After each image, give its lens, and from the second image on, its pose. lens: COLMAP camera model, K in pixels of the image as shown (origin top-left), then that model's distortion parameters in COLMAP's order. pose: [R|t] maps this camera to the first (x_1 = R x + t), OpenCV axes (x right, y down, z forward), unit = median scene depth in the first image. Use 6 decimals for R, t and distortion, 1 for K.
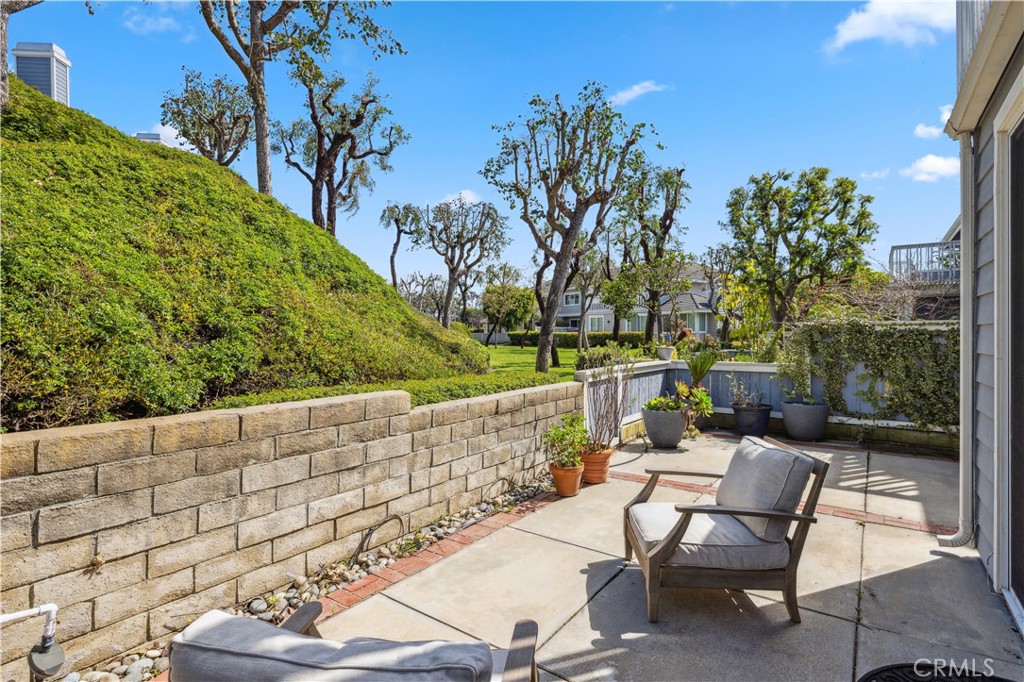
lens RADIAL K [[499.4, 0, 510.4], [0, 499.4, 335.1], [0, 0, 1]] dist [-0.004501, -0.000488]
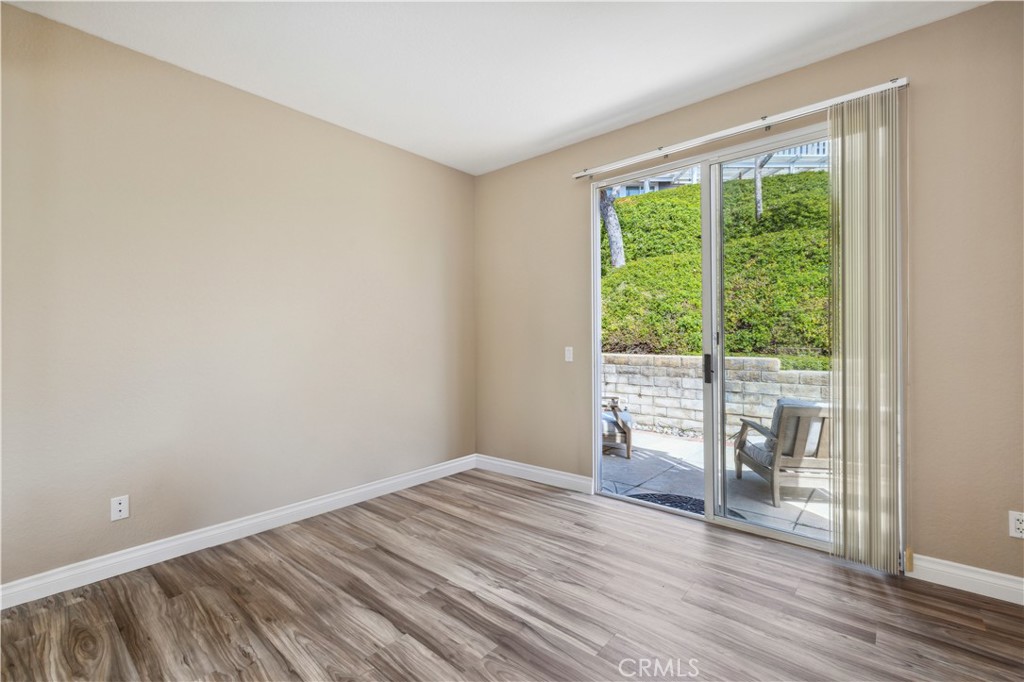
lens RADIAL K [[451.0, 0, 509.8], [0, 451.0, 337.1], [0, 0, 1]] dist [0.004585, -0.000141]
pose [[-0.077555, 0.002661, -0.996985, 2.005598], [0.000491, 0.999996, 0.002631, 0.047936], [0.996988, -0.000286, -0.077556, 0.295839]]
